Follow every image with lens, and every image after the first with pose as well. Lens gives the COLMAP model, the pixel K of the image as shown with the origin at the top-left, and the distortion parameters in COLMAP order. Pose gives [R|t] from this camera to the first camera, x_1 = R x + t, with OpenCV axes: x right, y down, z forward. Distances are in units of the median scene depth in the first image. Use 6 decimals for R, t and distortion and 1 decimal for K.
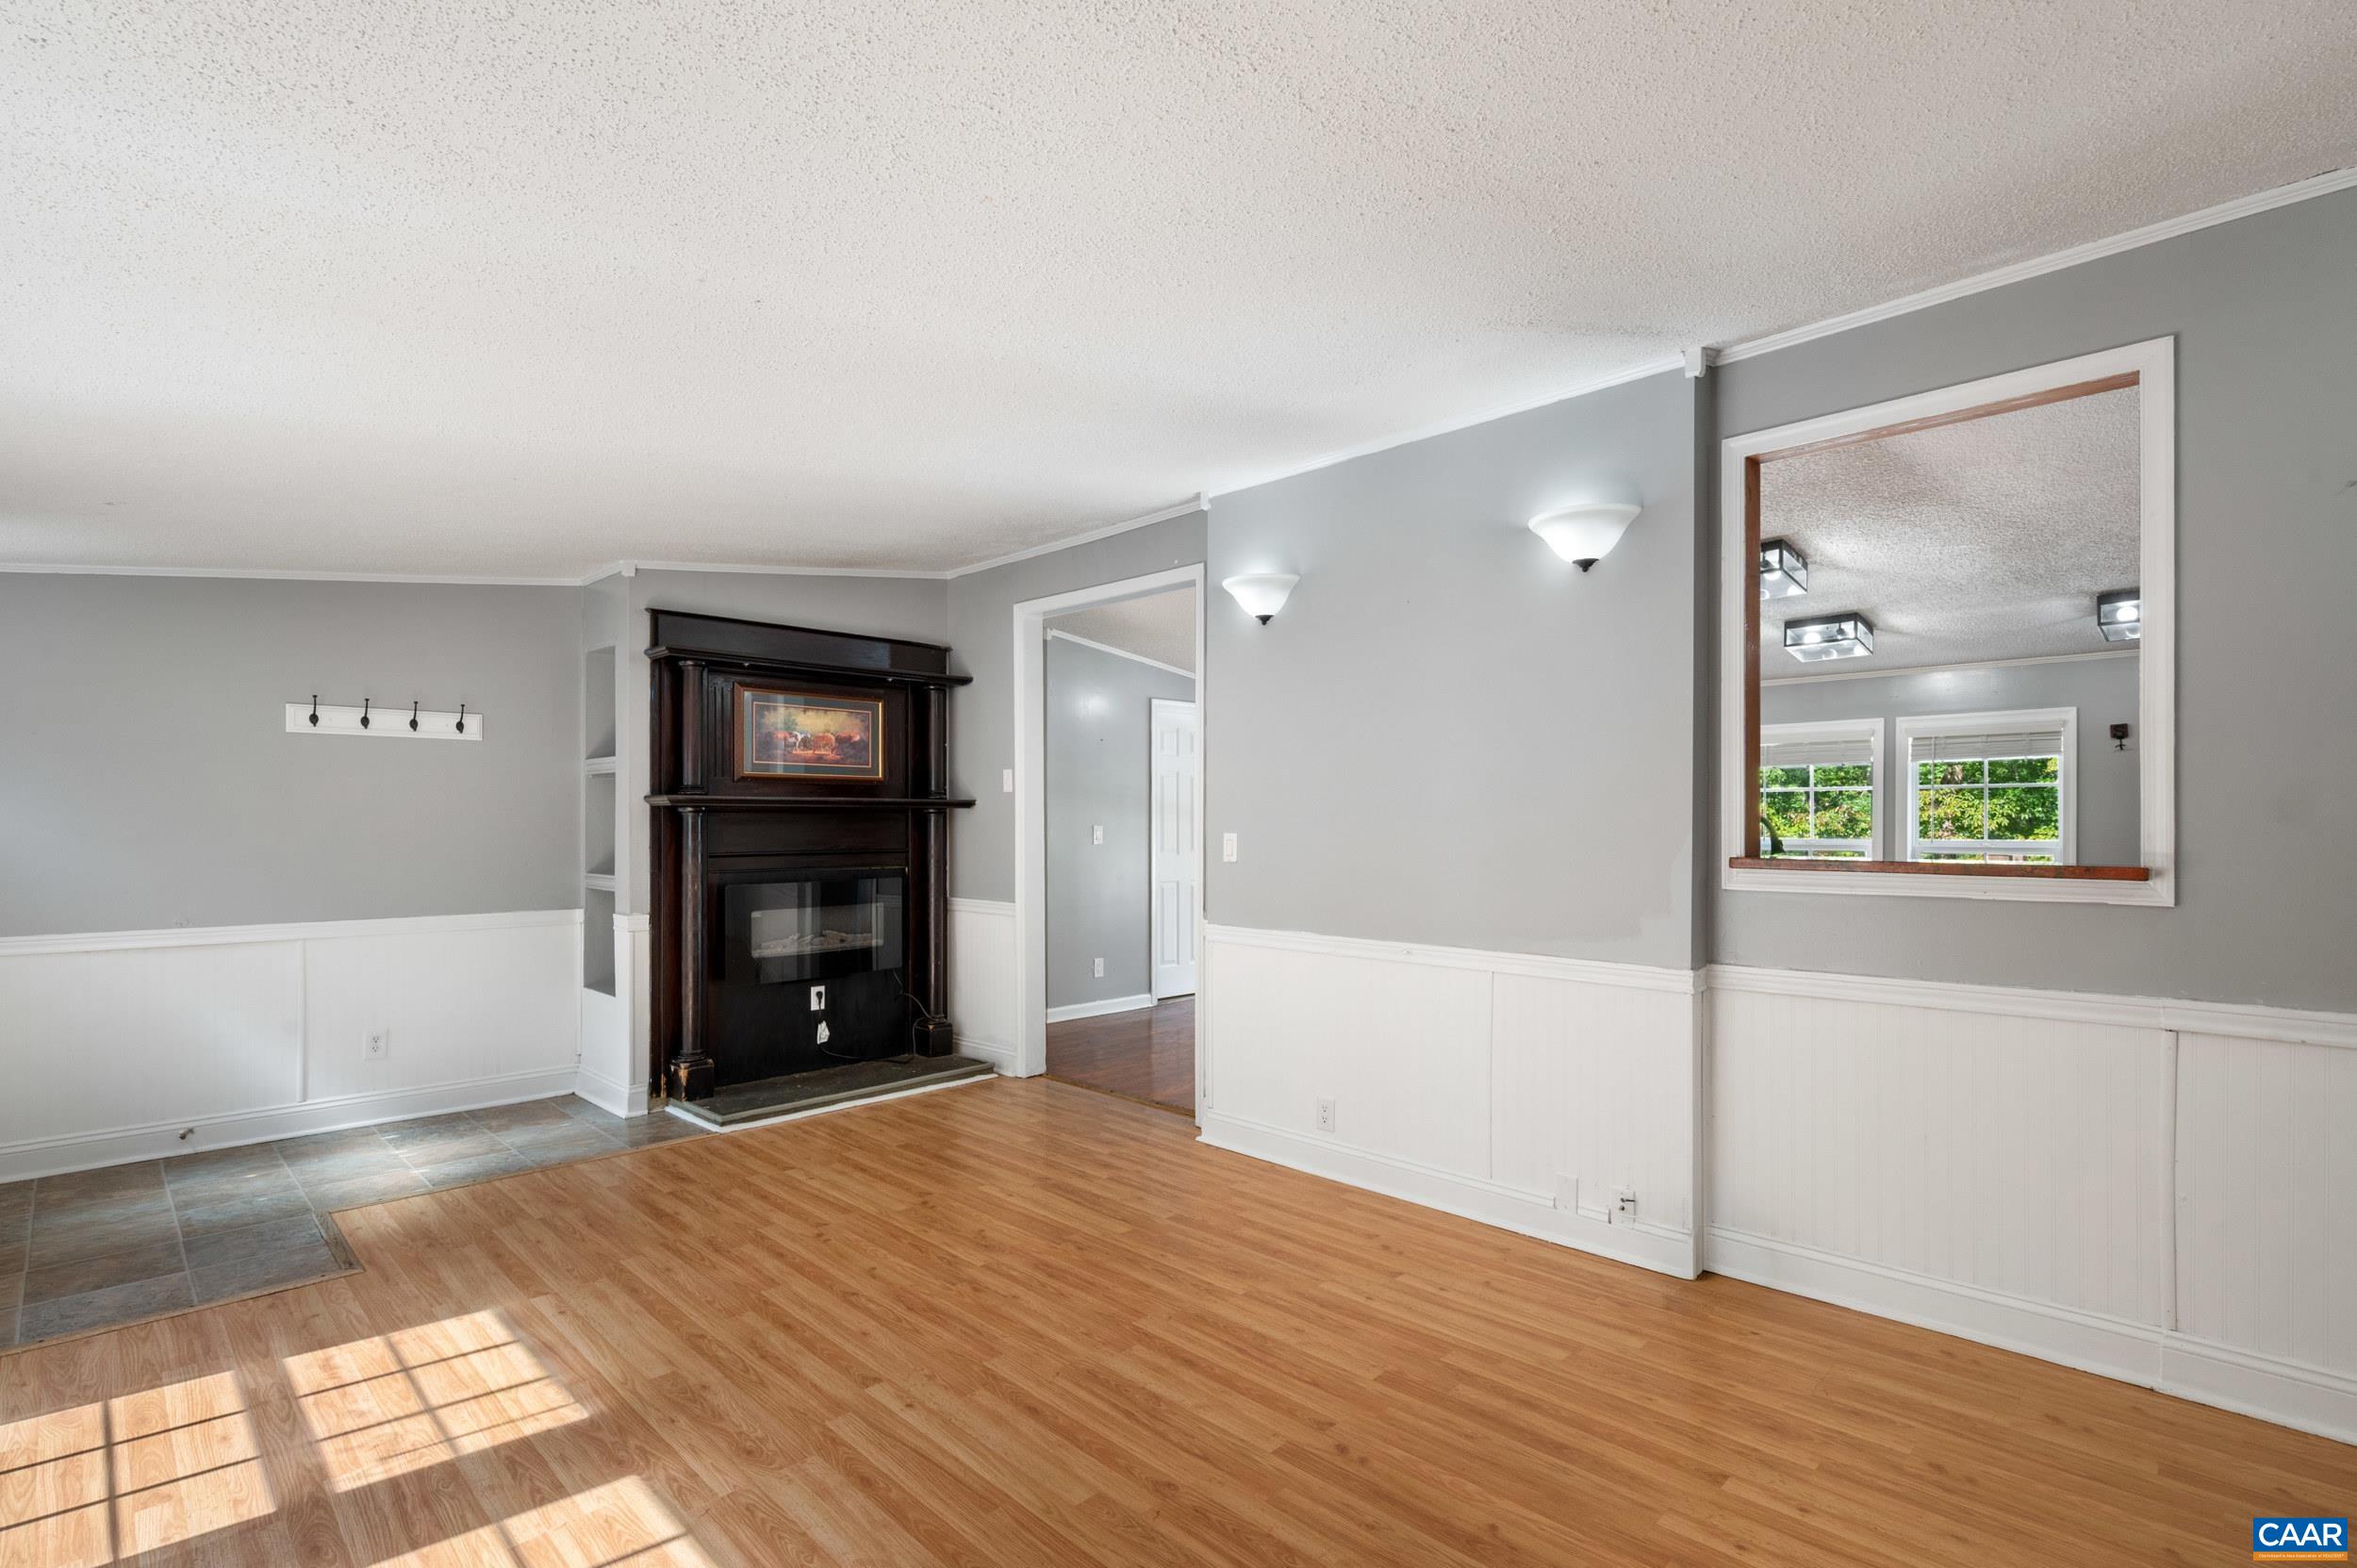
lens RADIAL K [[1066.3, 0, 1139.4], [0, 1066.3, 804.7], [0, 0, 1]] dist [0.002989, -0.000664]
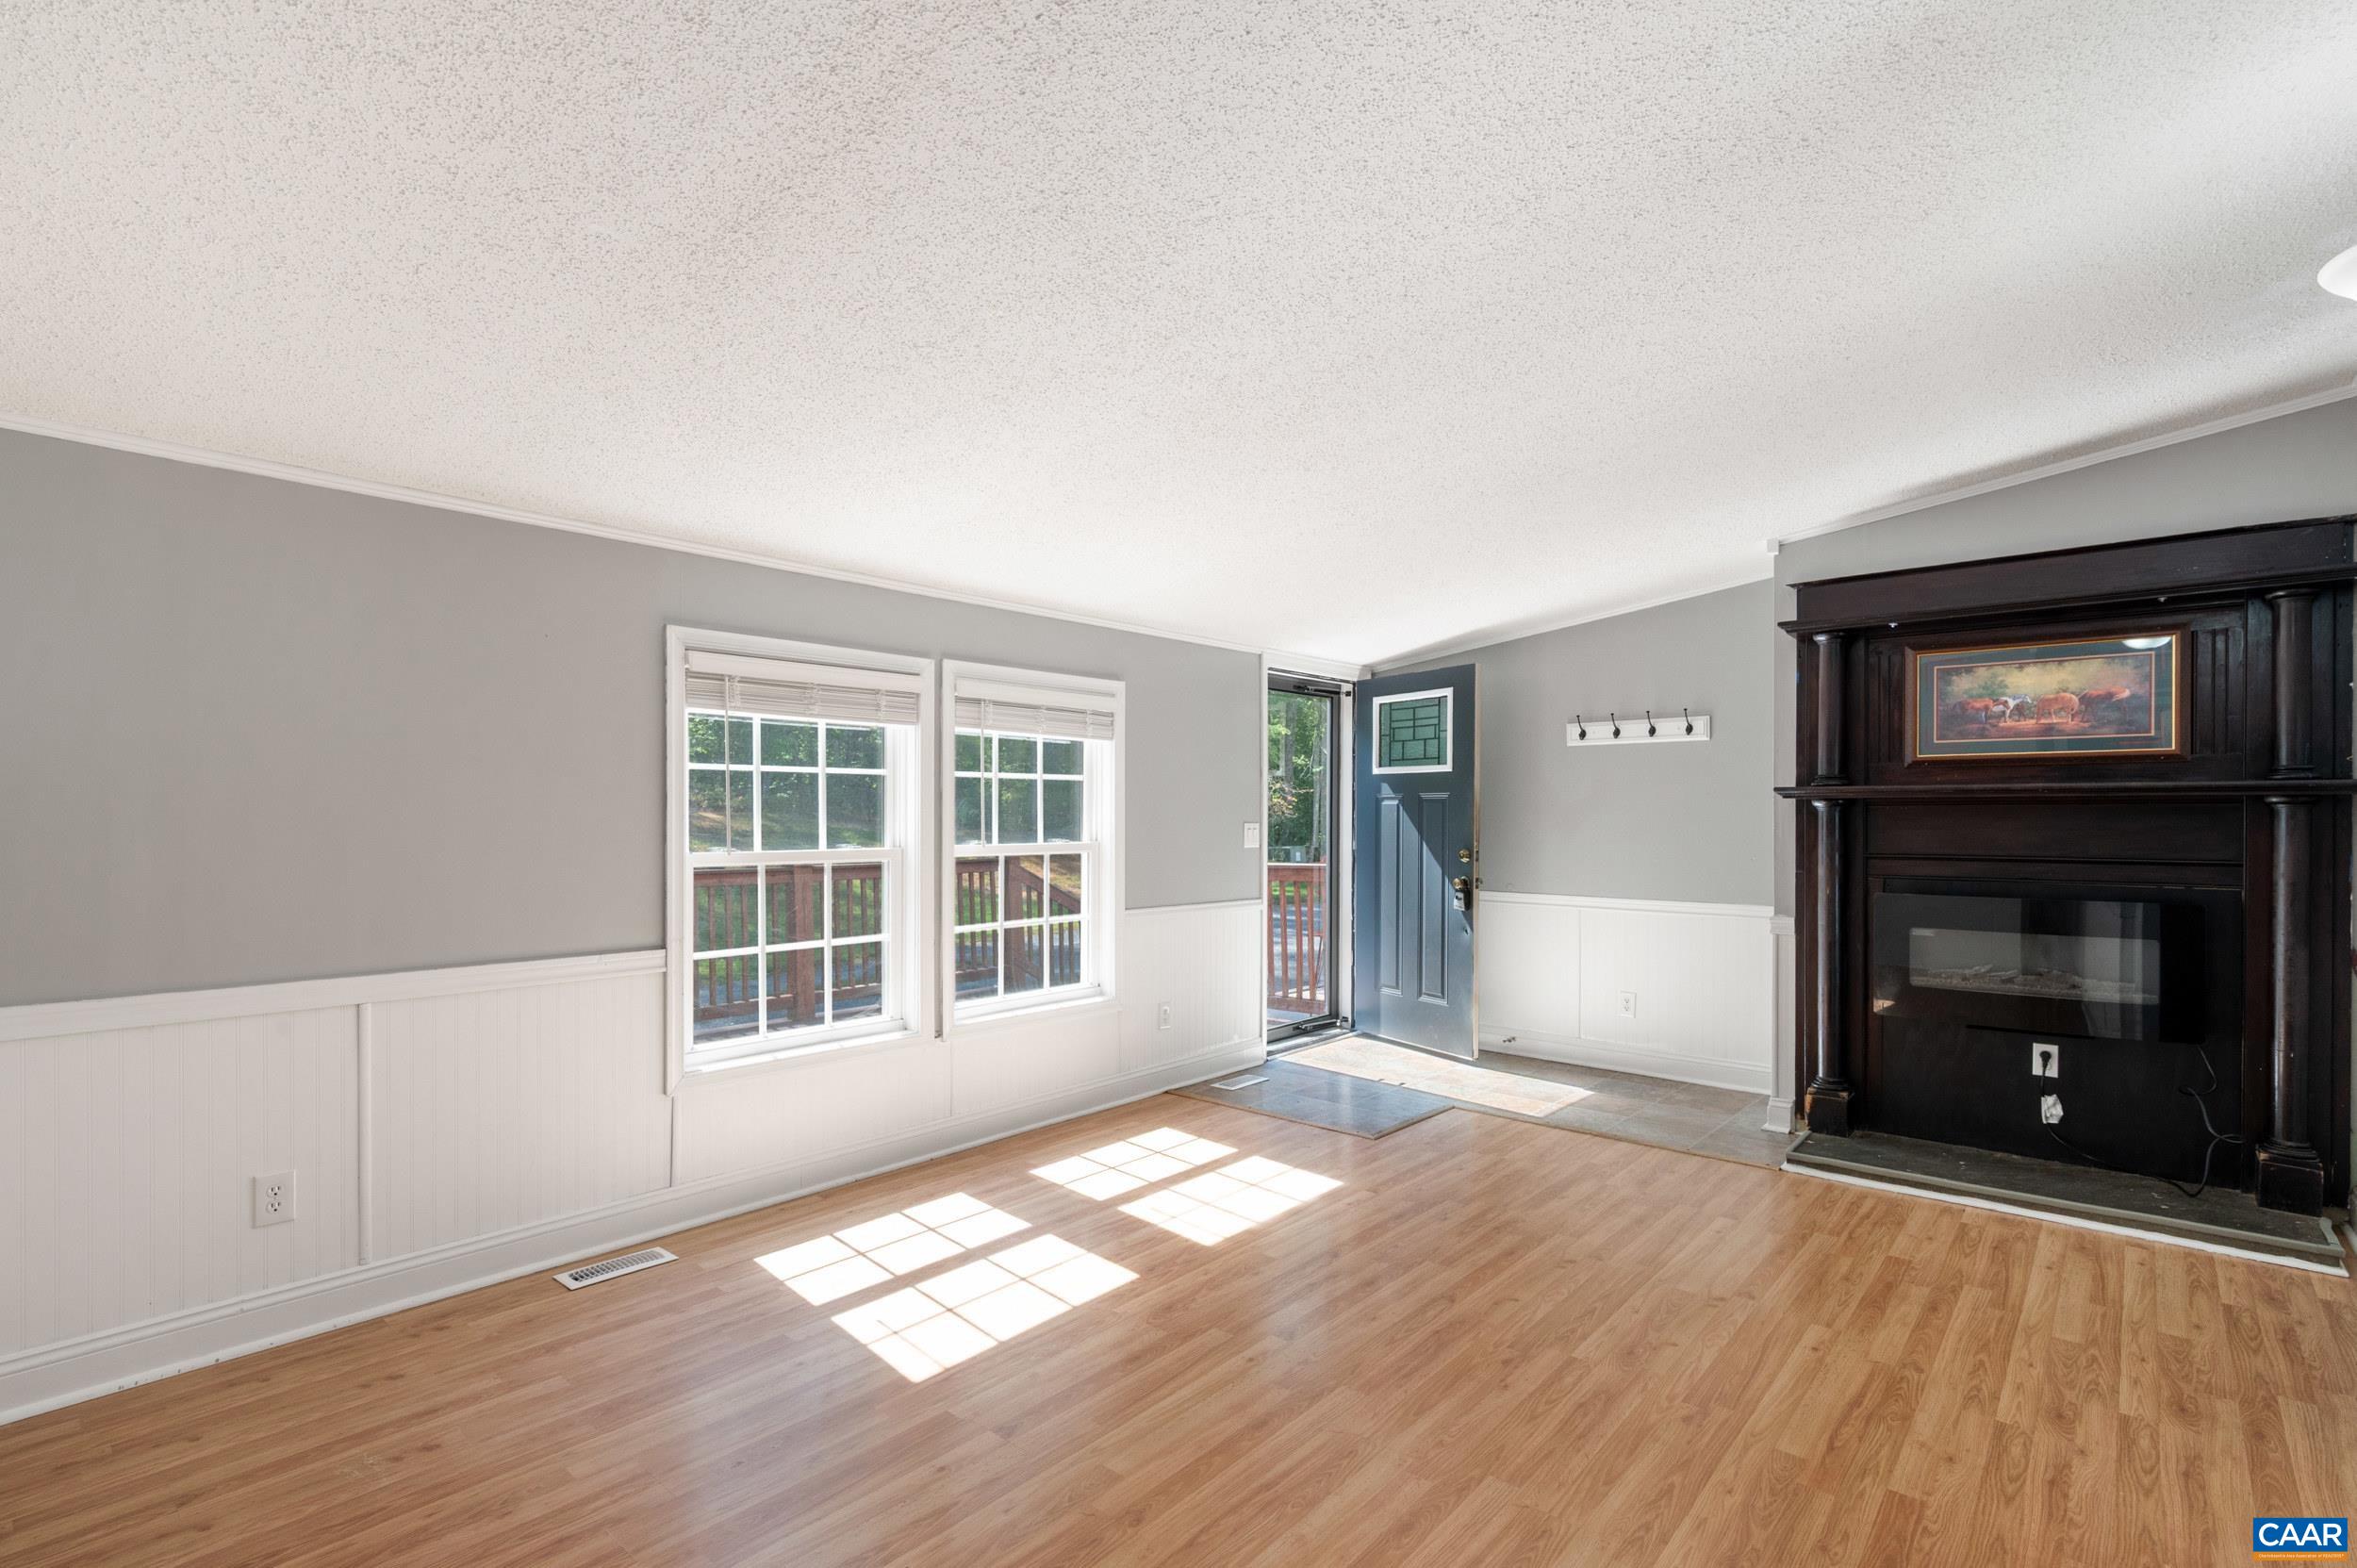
lens RADIAL K [[1066.3, 0, 1211.2], [0, 1066.3, 812.8], [0, 0, 1]] dist [0.002989, -0.000664]
pose [[0.112206, -0.004682, -0.993674, 0.370692], [0.015210, 0.999880, -0.002993, 0.006958], [0.993569, -0.014778, 0.112264, 0.370564]]
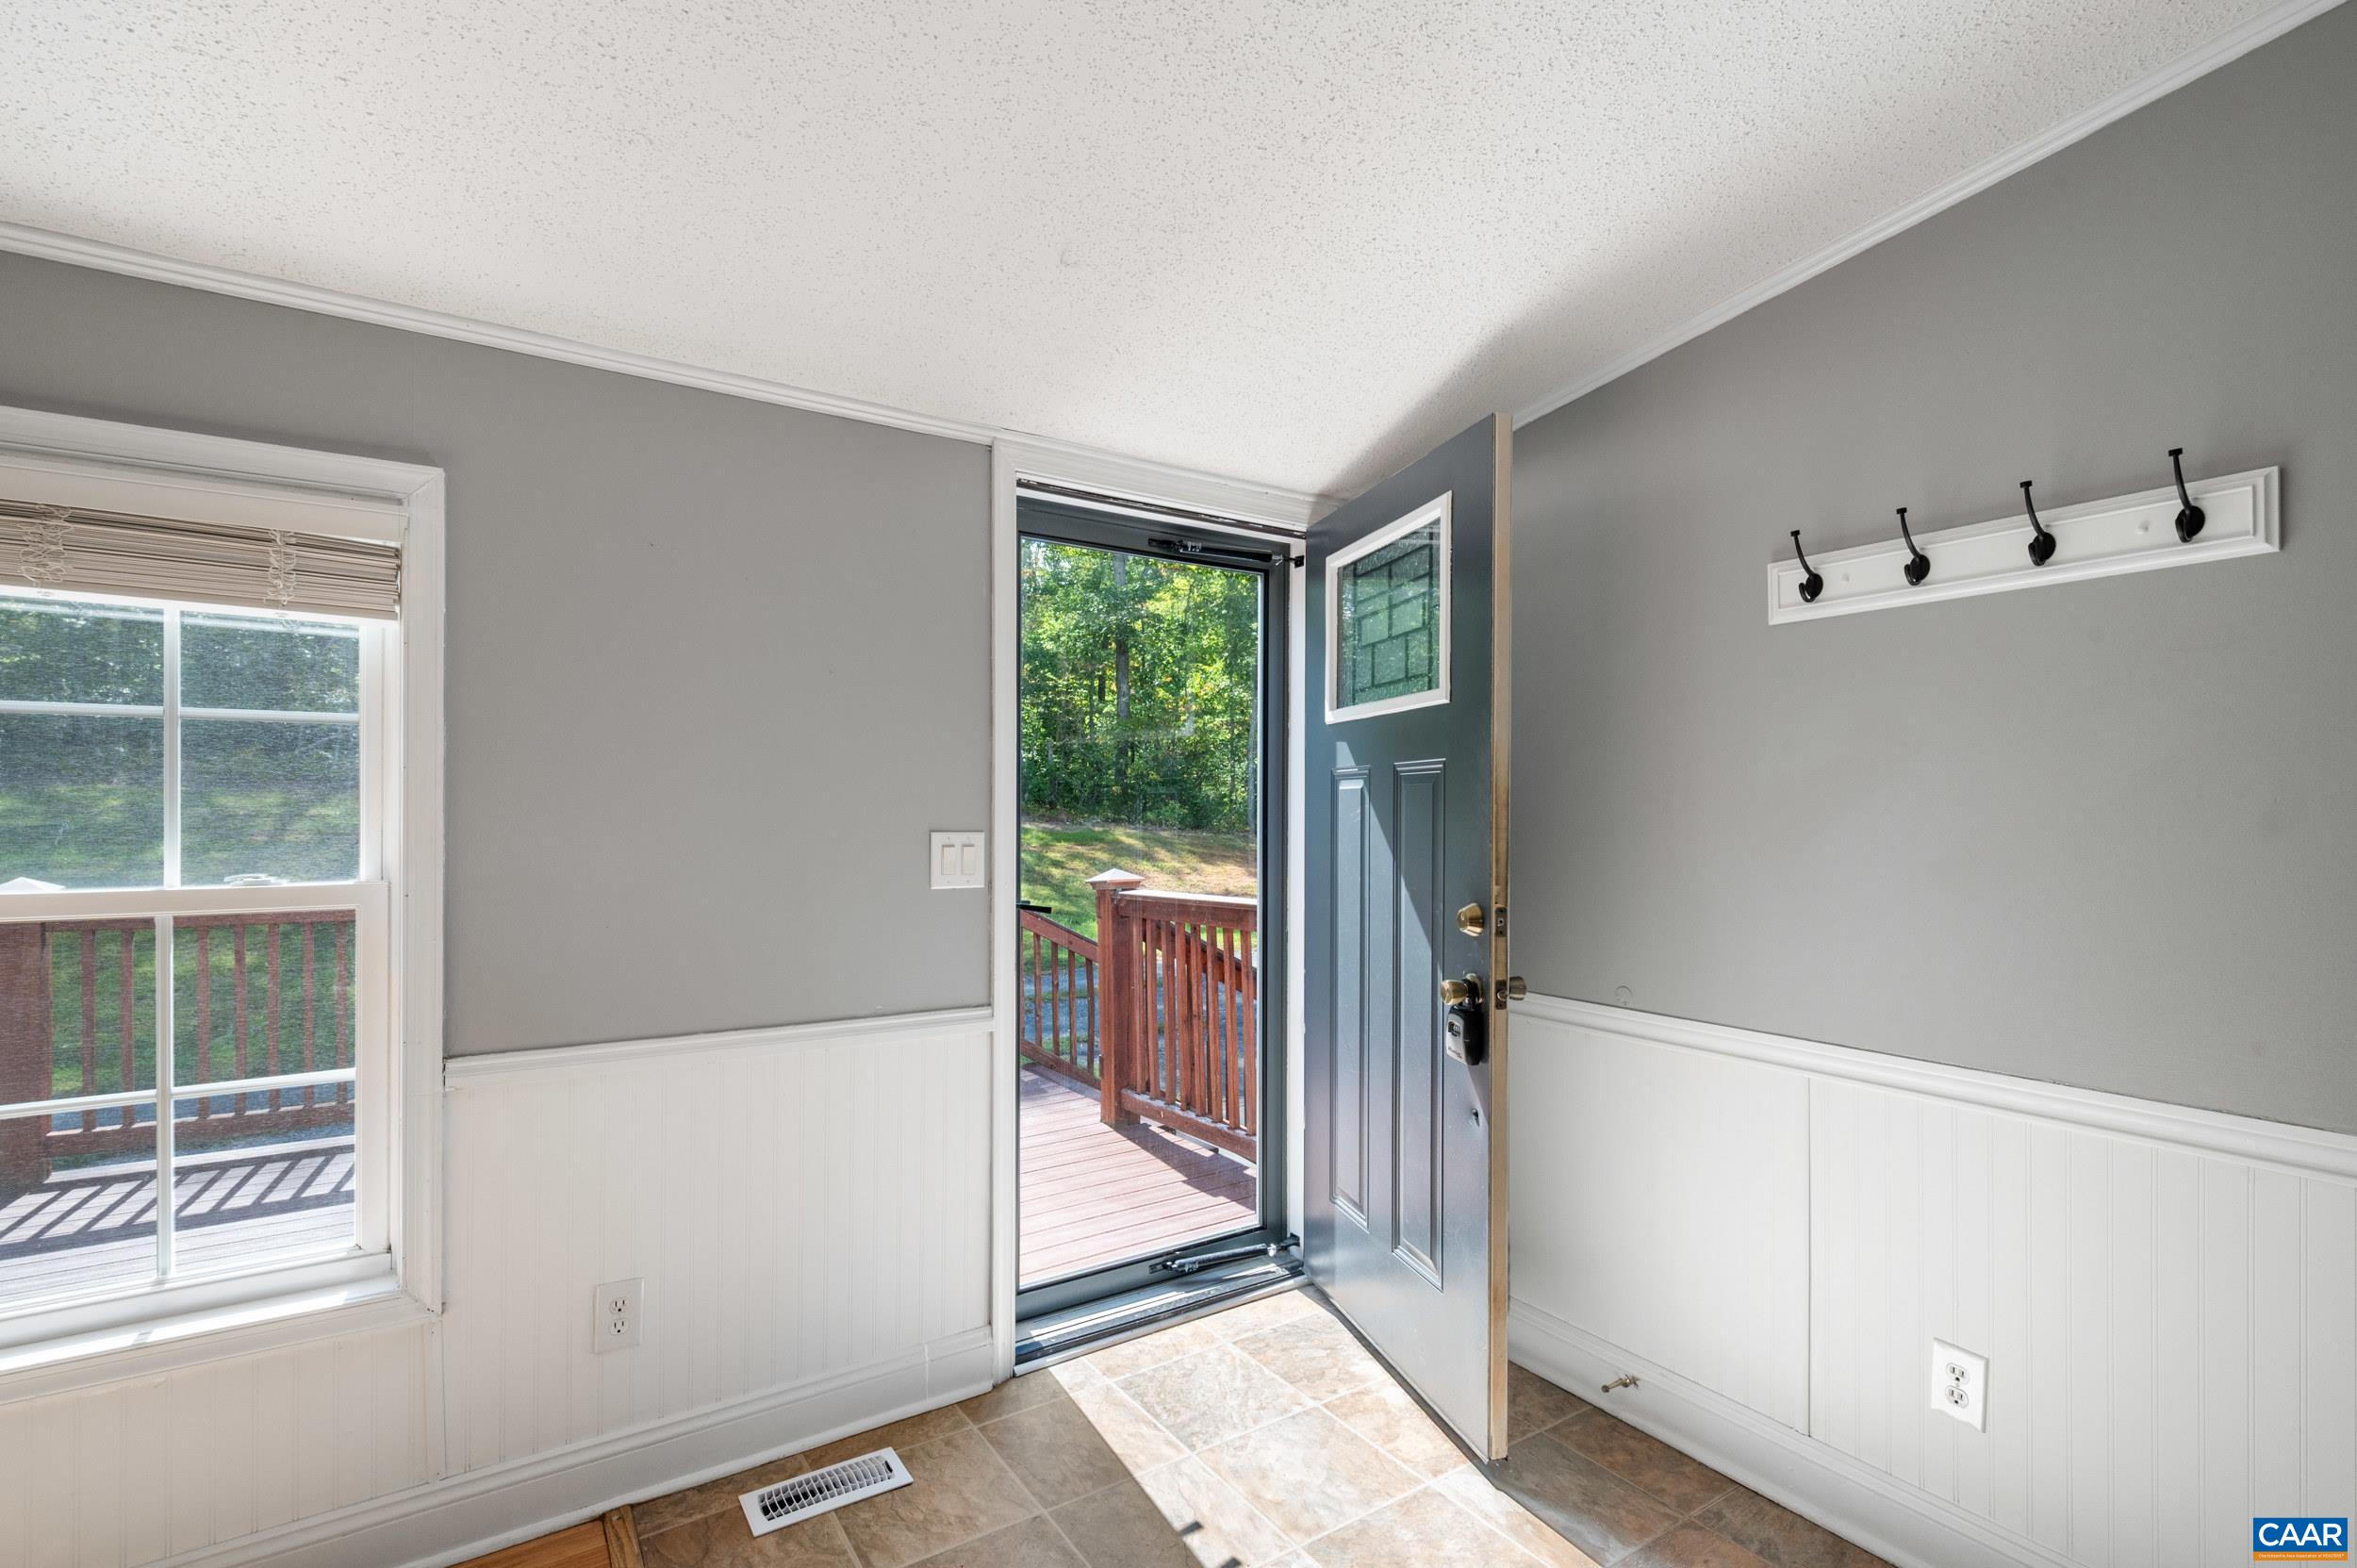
lens RADIAL K [[1066.3, 0, 1201.4], [0, 1066.3, 787.8], [0, 0, 1]] dist [0.002989, -0.000664]
pose [[-0.164349, -0.023539, -0.986121, -0.258553], [0.012798, 0.999580, -0.025993, 0.009385], [0.986319, -0.016892, -0.163979, 0.718099]]
